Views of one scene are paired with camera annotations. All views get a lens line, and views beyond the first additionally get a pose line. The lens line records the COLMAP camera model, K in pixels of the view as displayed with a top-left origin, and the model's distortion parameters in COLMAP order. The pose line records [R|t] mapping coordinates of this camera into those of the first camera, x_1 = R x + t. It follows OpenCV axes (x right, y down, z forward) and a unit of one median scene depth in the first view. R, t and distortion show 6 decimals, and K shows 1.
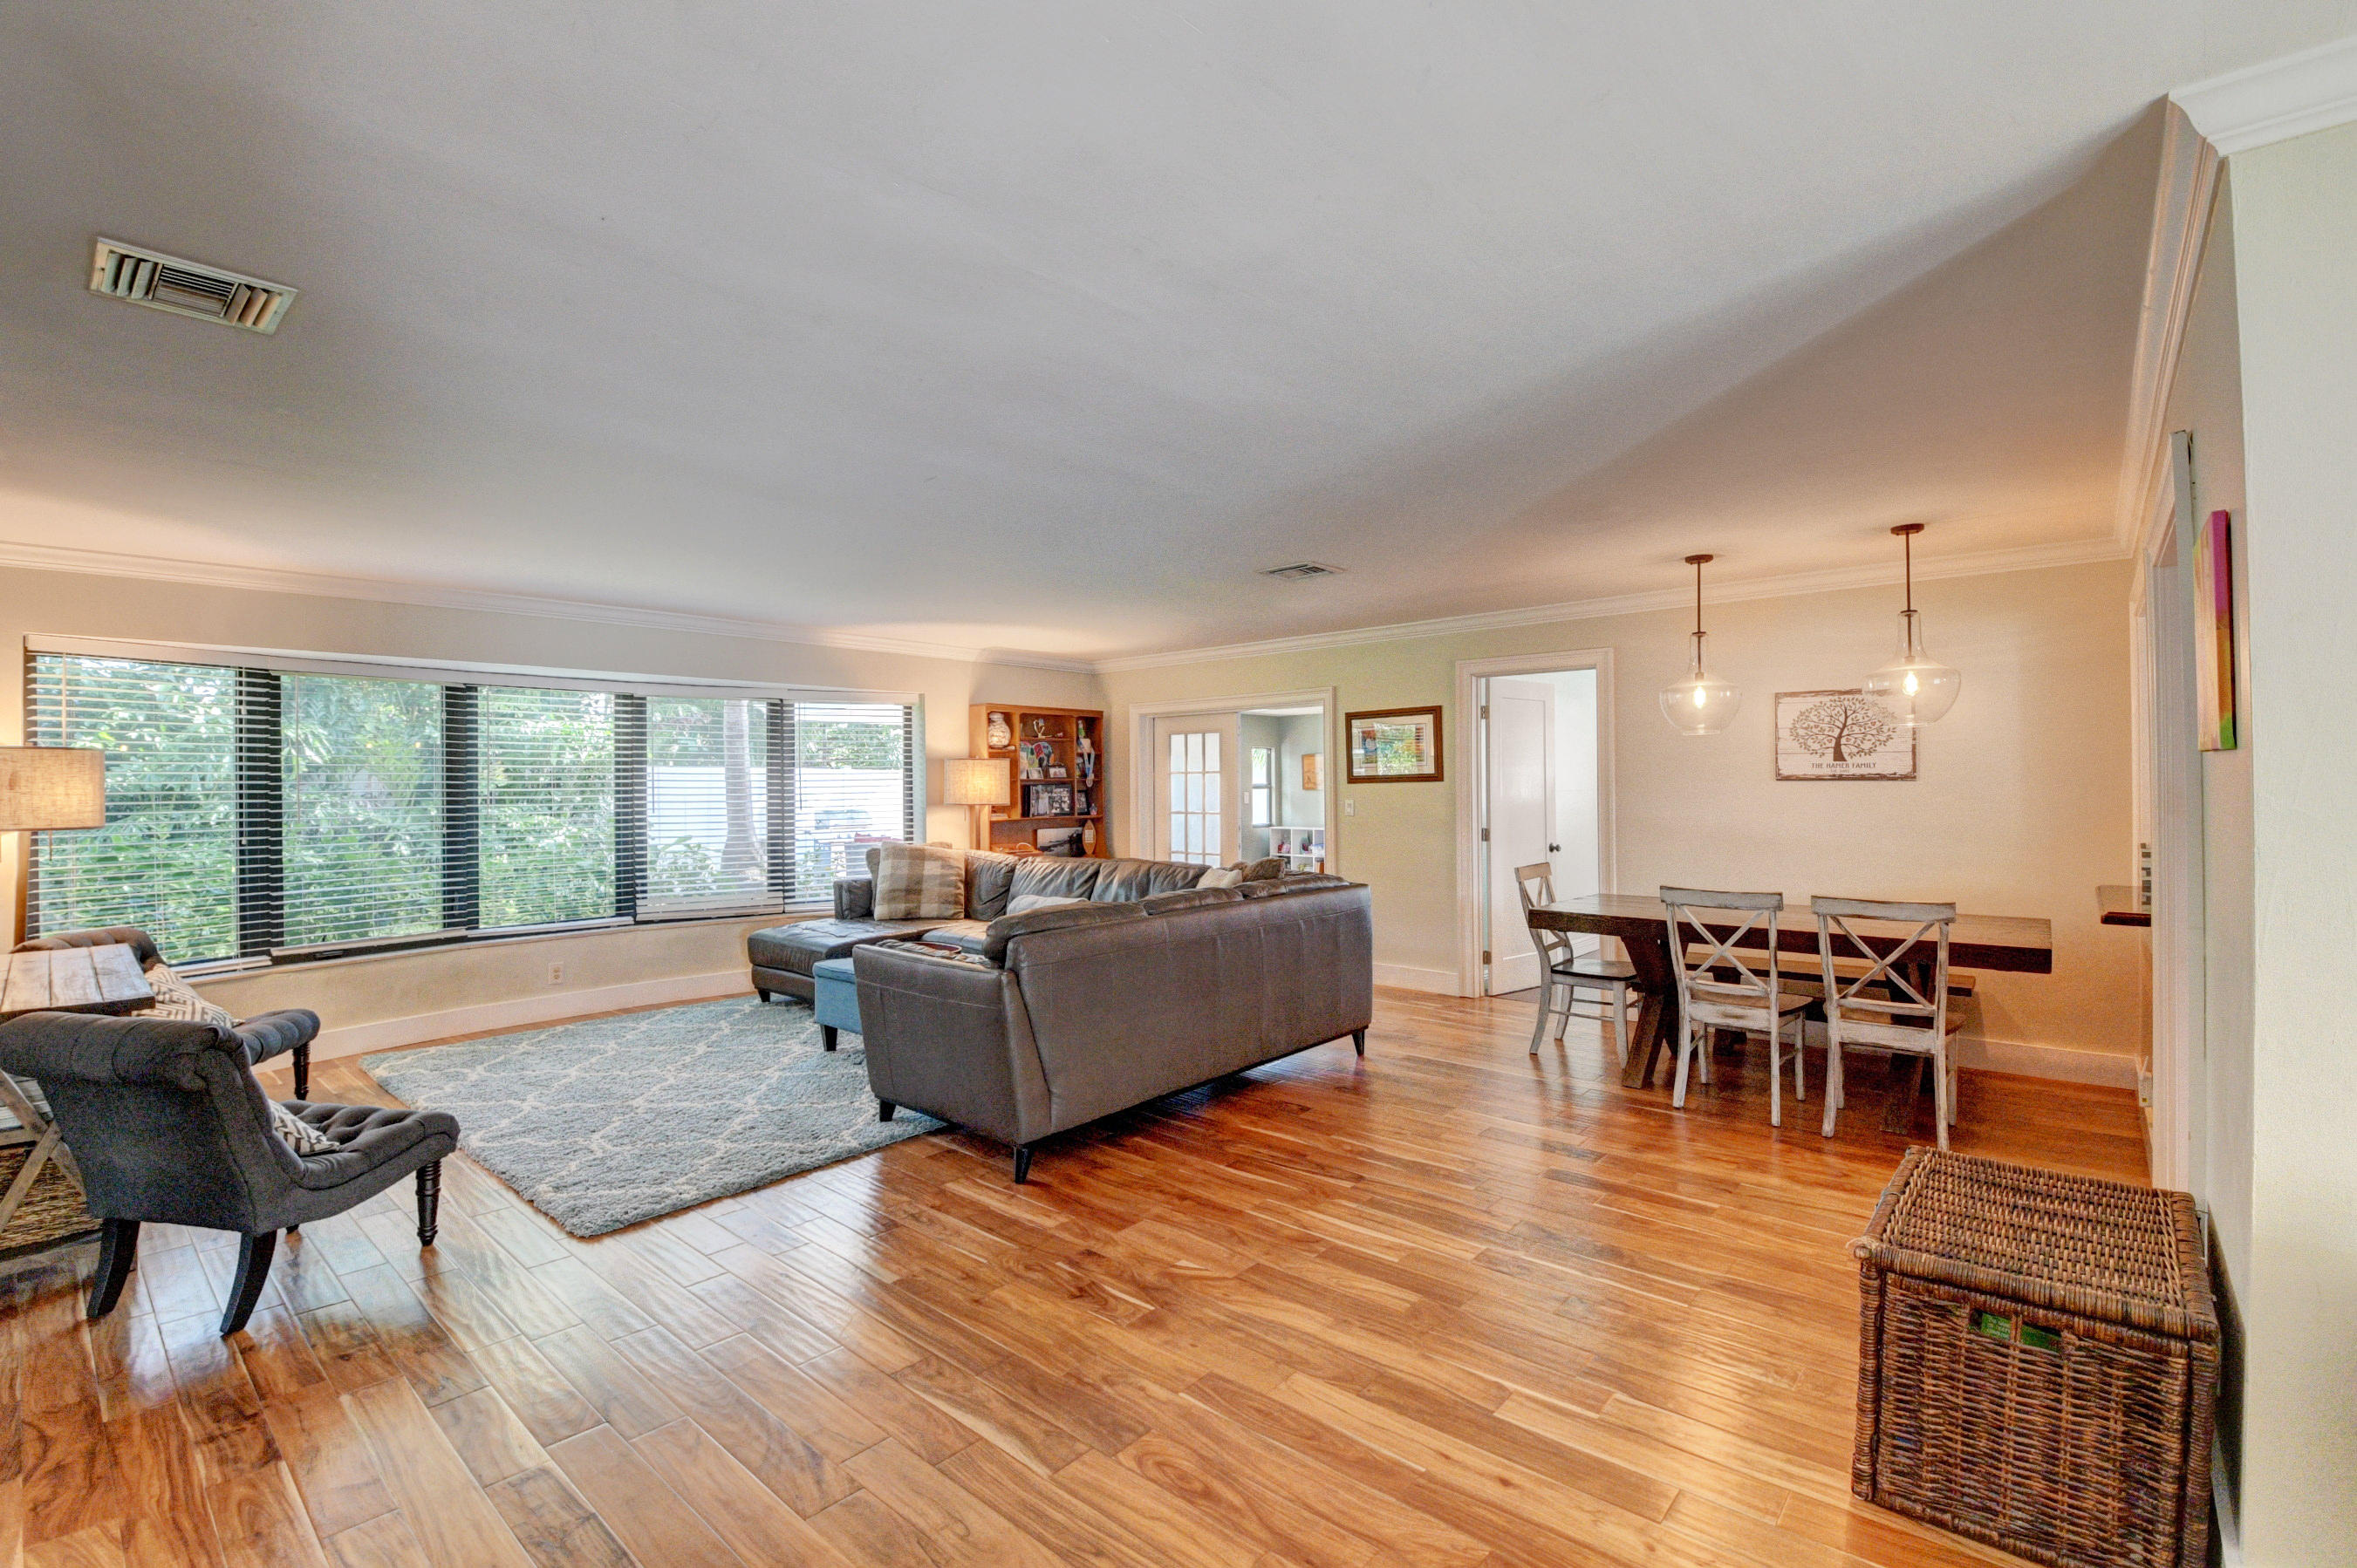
lens RADIAL K [[1039.3, 0, 1189.8], [0, 1039.3, 774.7], [0, 0, 1]] dist [0.011360, -0.028122]
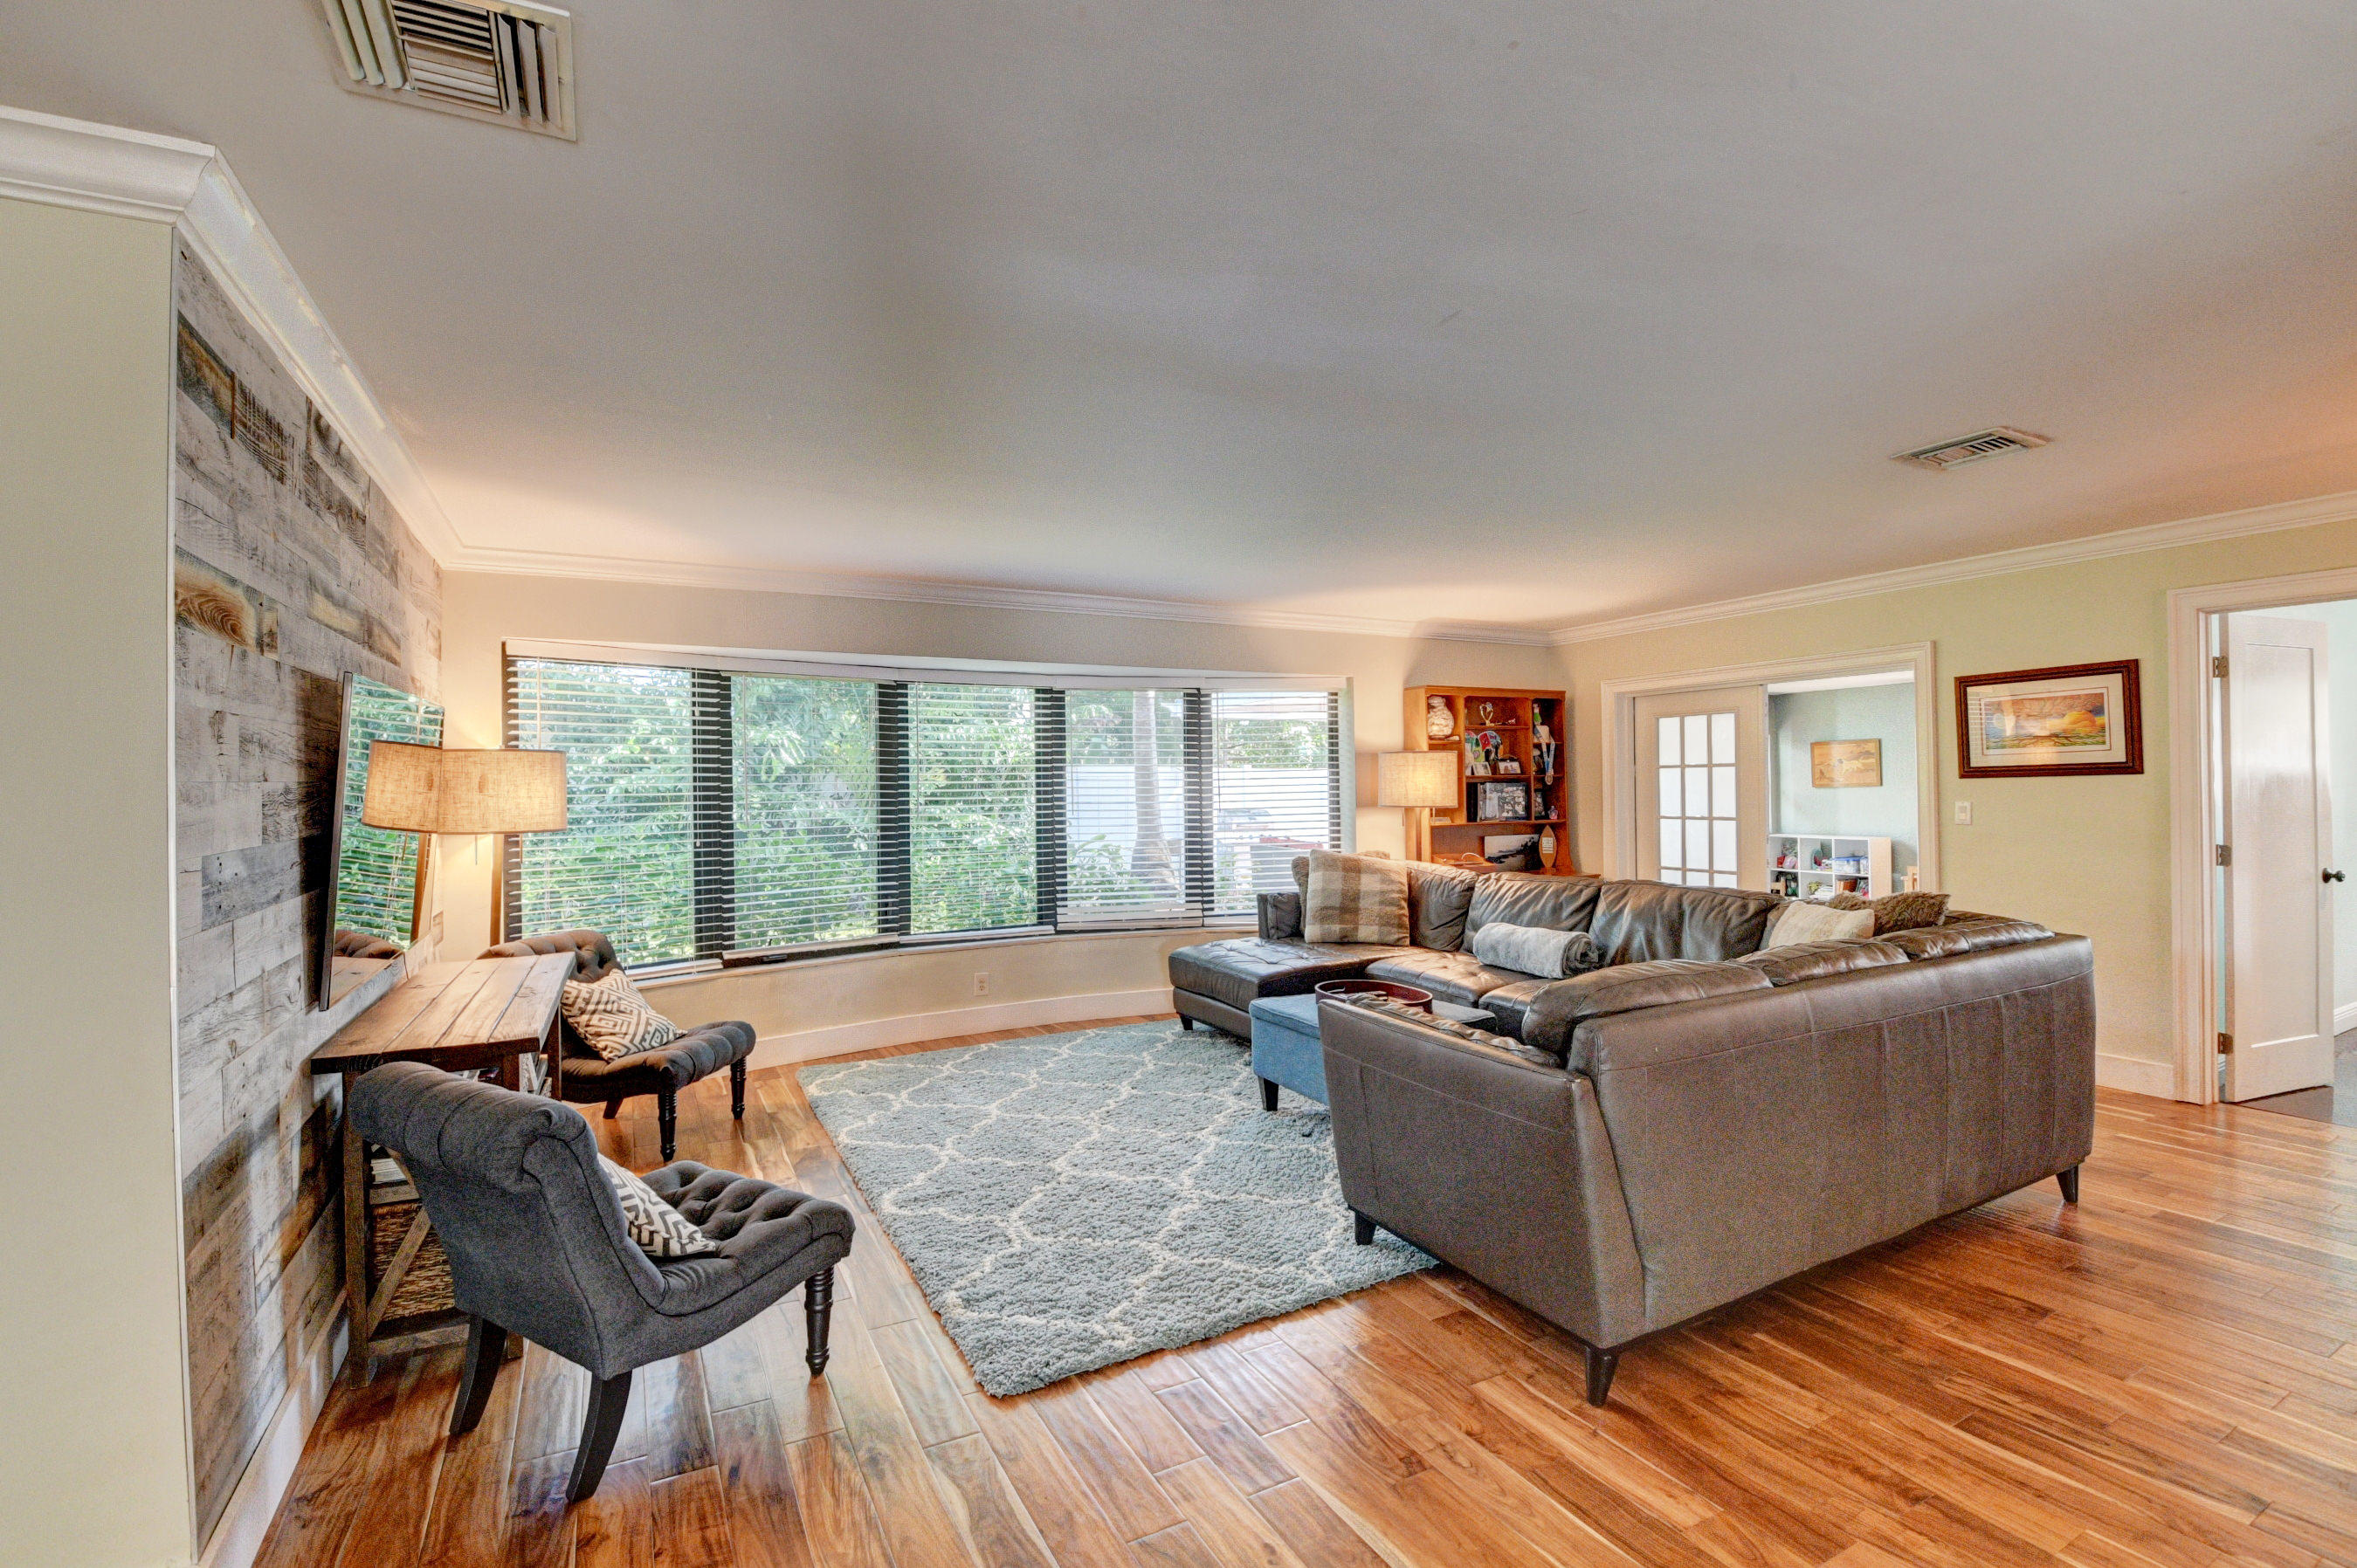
lens RADIAL K [[1039.3, 0, 1189.8], [0, 1039.3, 774.7], [0, 0, 1]] dist [0.011360, -0.028122]
pose [[0.935861, -0.007968, -0.352280, -0.114228], [0.008309, 0.999965, -0.000542, 0.002904], [0.352272, -0.002419, 0.935894, 0.213851]]
